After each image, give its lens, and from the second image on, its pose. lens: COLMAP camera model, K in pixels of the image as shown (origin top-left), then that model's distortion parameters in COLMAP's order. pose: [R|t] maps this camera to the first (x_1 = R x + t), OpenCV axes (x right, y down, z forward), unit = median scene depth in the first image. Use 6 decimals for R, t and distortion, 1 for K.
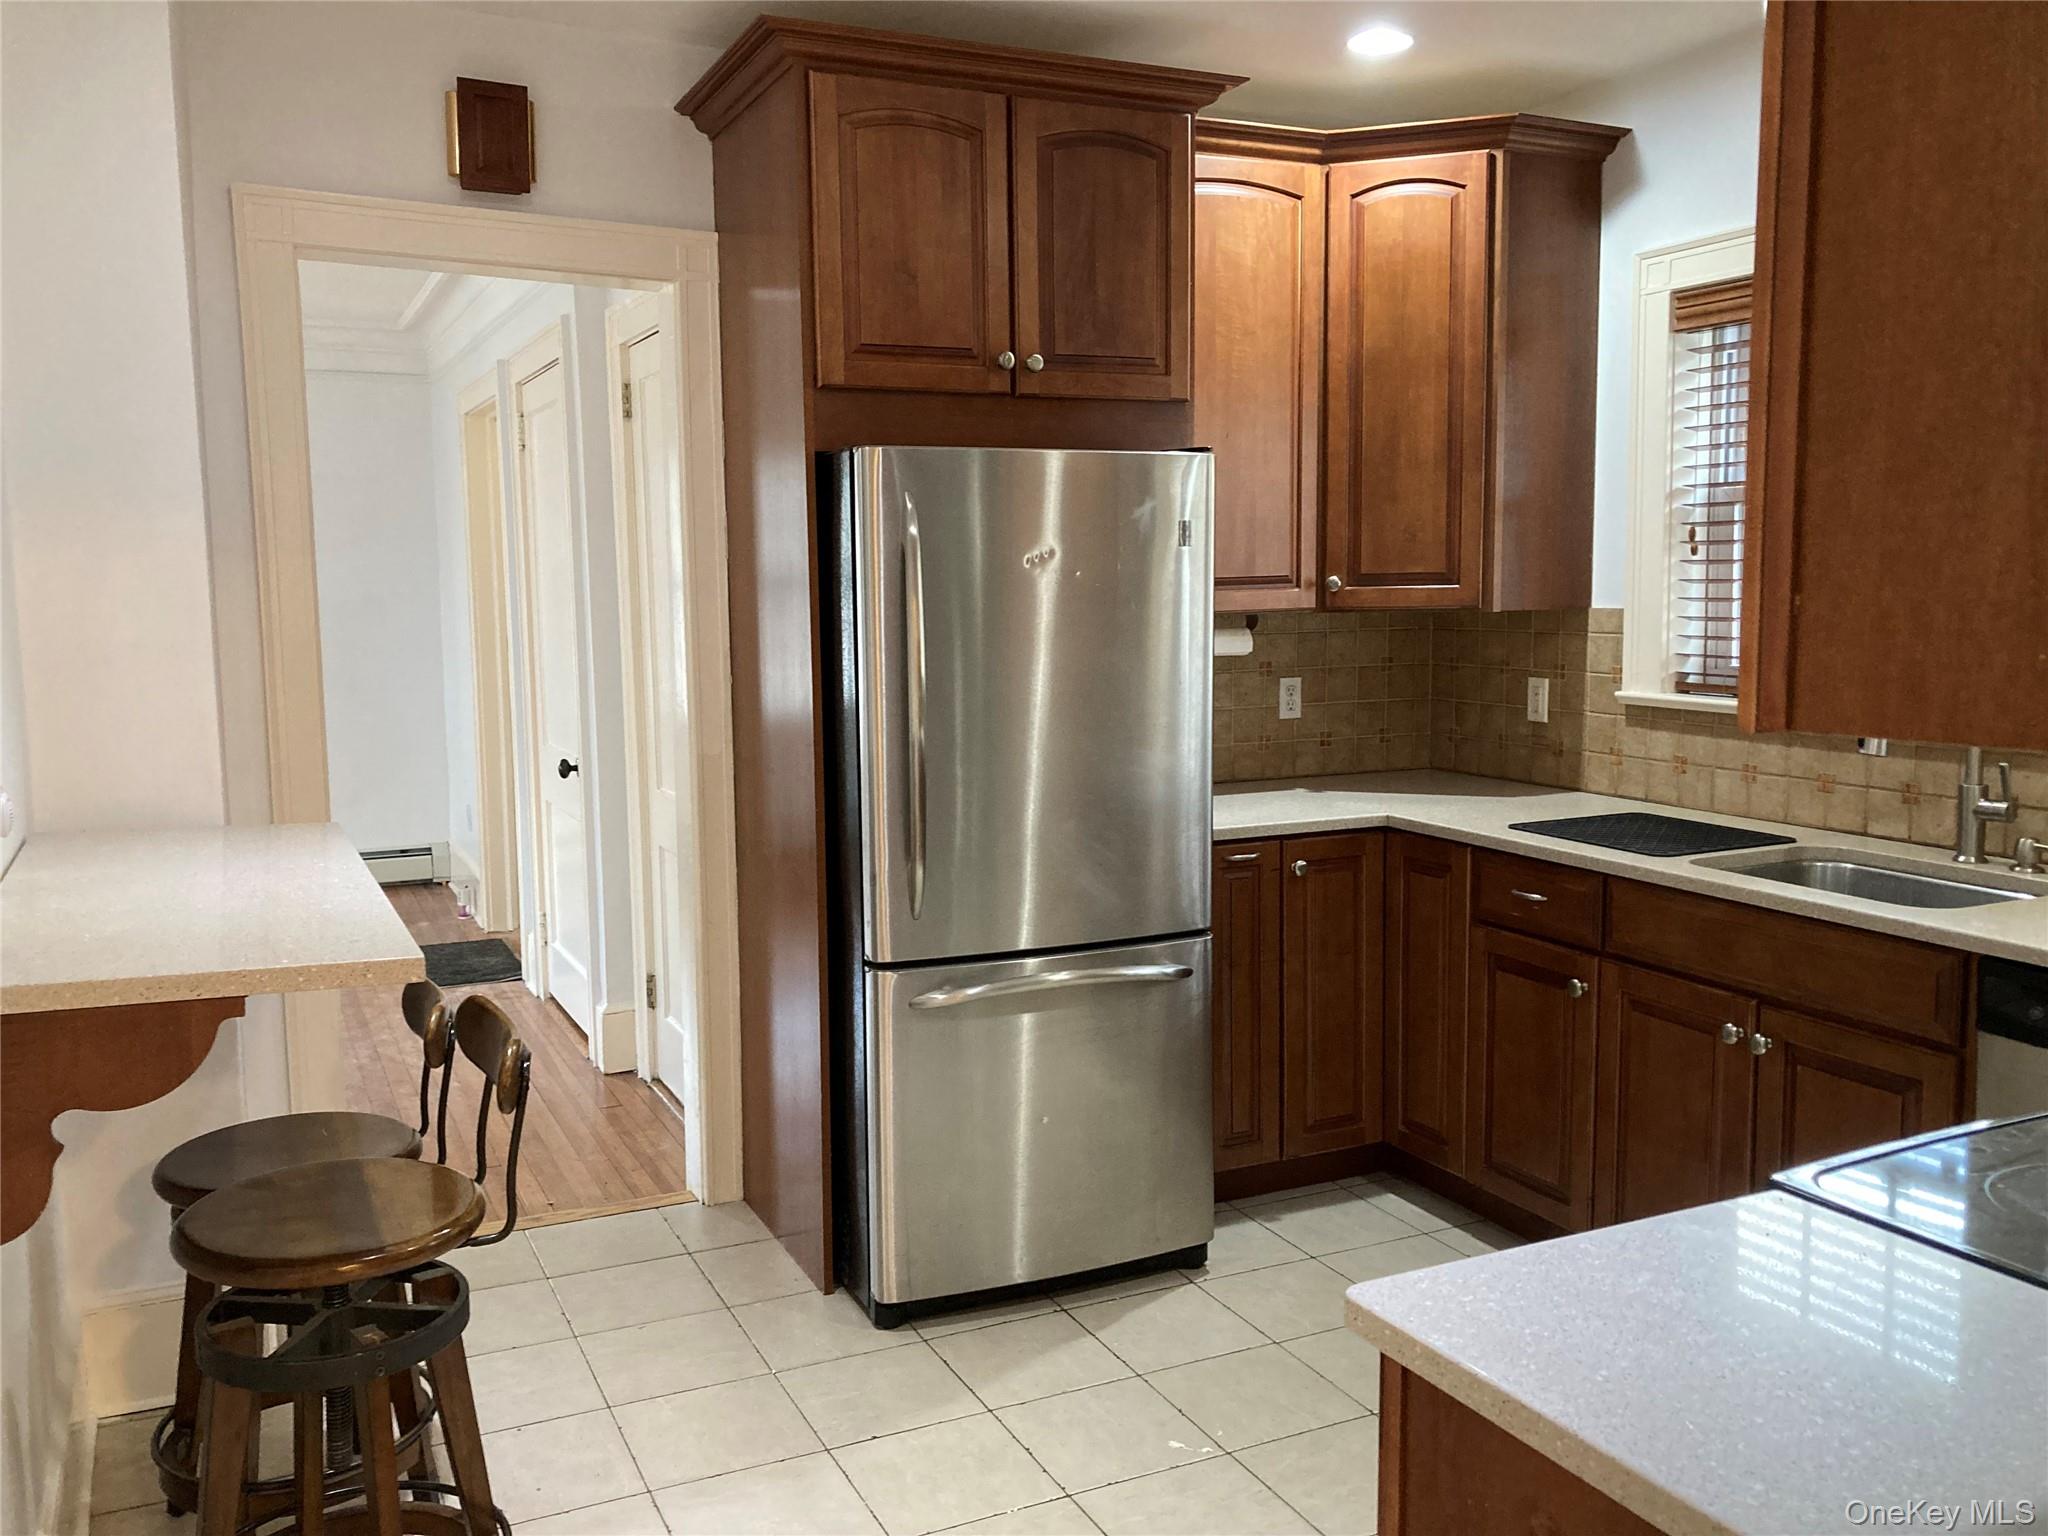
lens RADIAL K [[1699.3, 0, 1024.9], [0, 1699.3, 765.3], [0, 0, 1]] dist [0.048667, -0.044242]
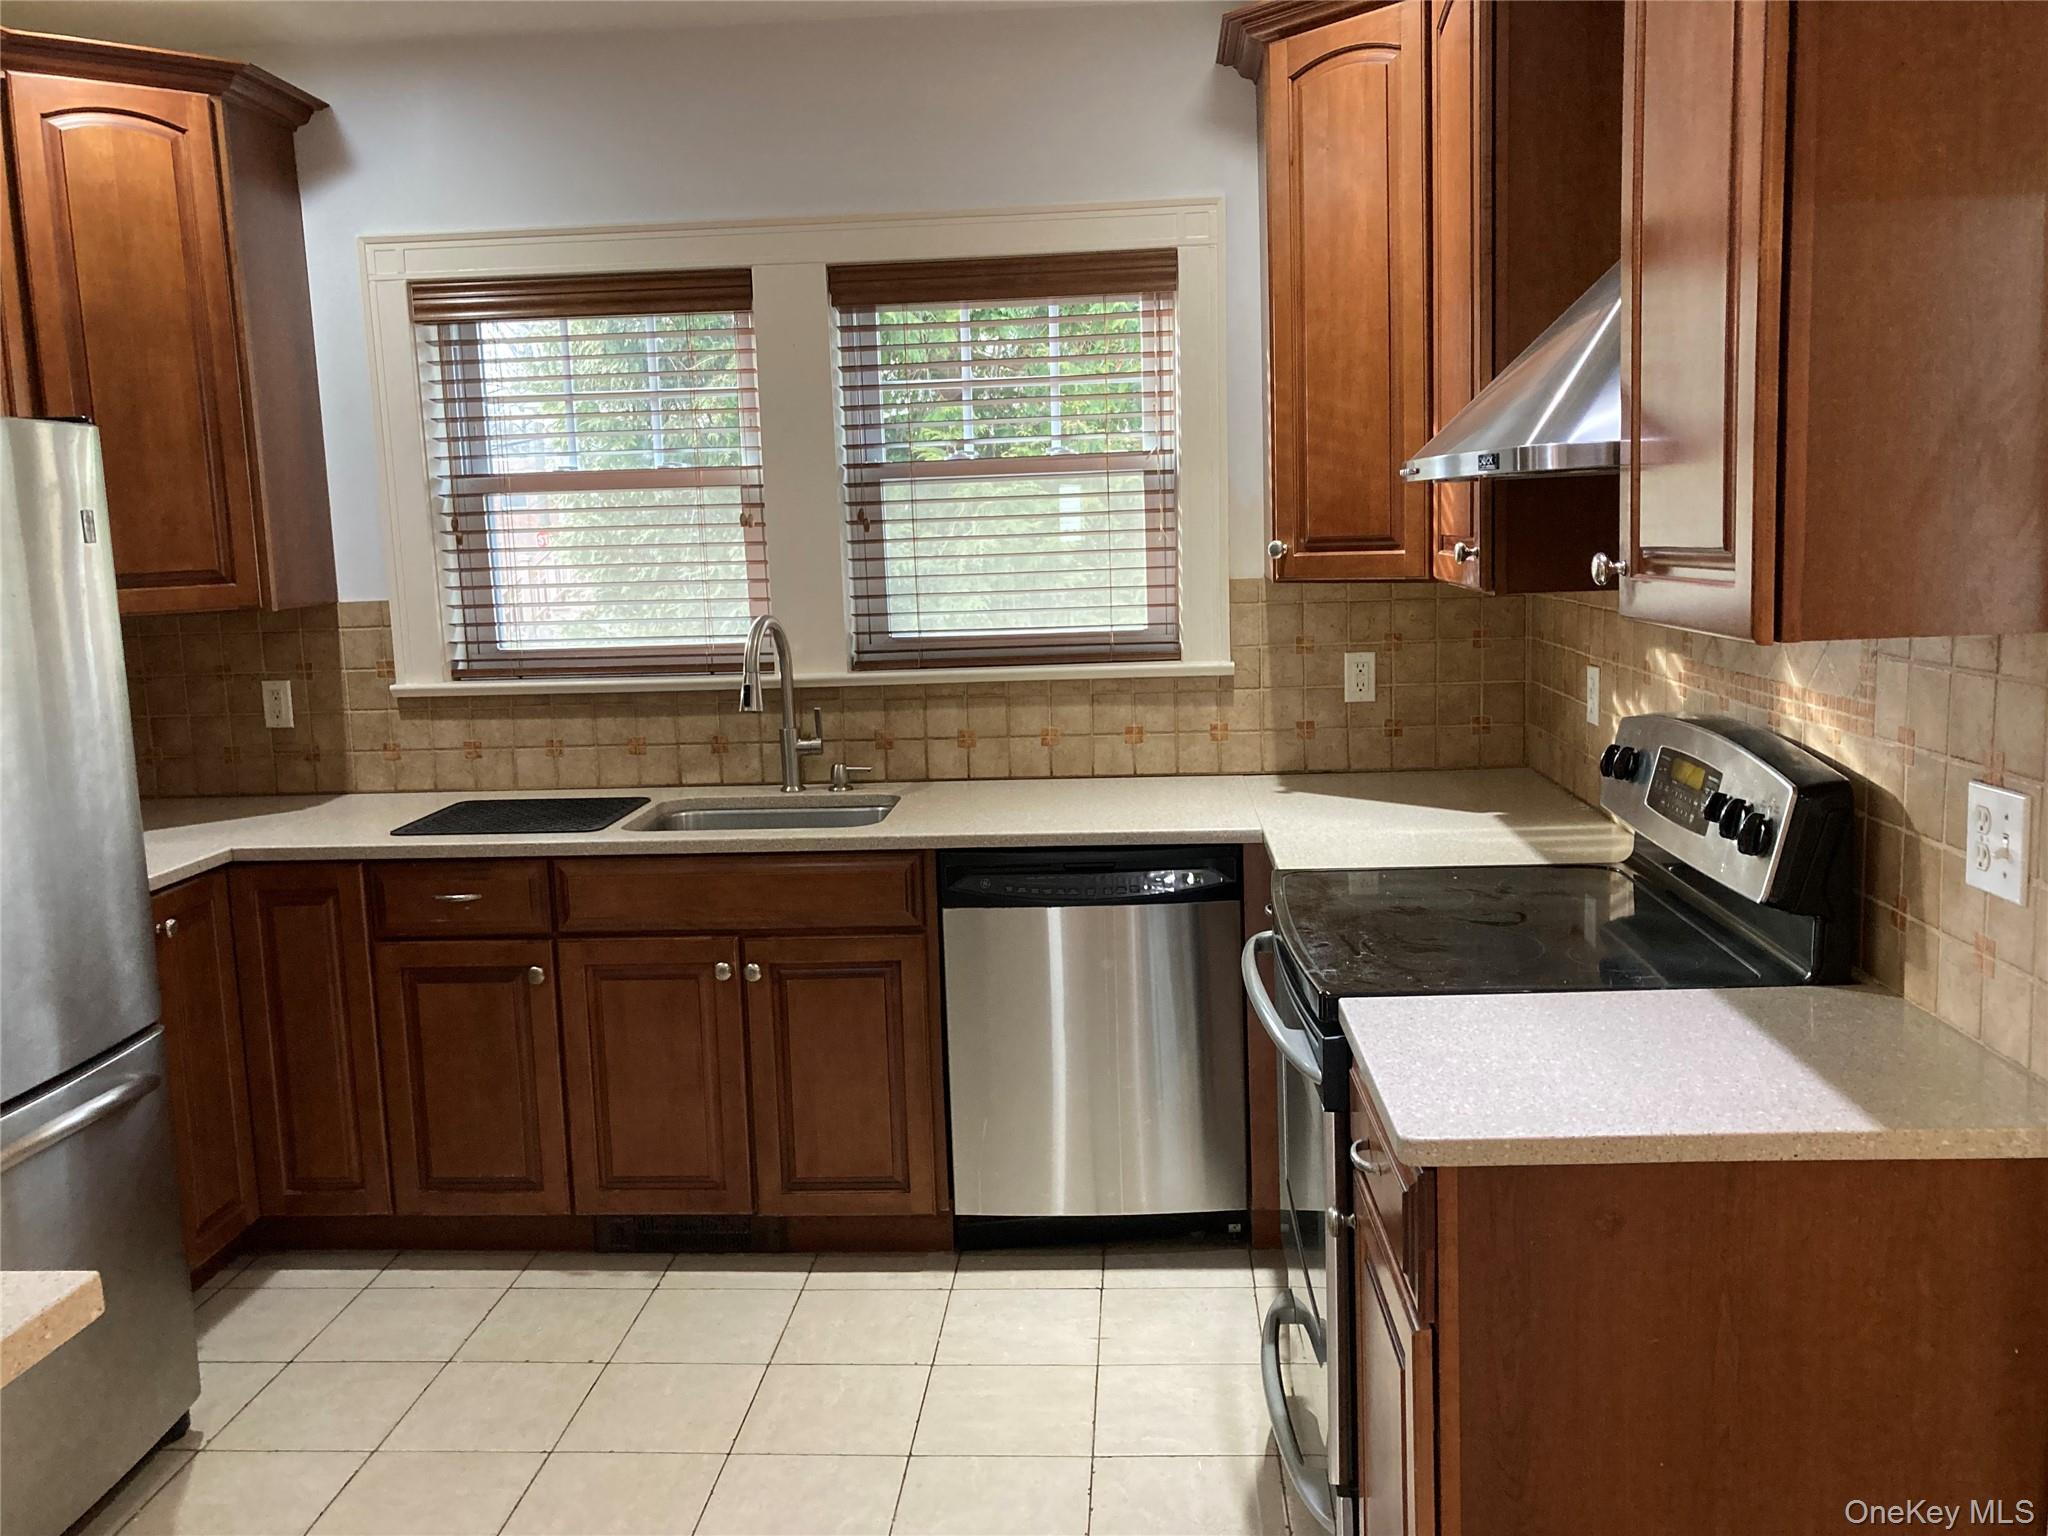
lens RADIAL K [[1699.3, 0, 1013.4], [0, 1699.3, 768.5], [0, 0, 1]] dist [0.048667, -0.044242]
pose [[0.487061, -0.136793, 0.862589, -0.341473], [0.127827, 0.988187, 0.084533, -0.034437], [-0.863963, 0.069090, 0.498794, 0.212036]]
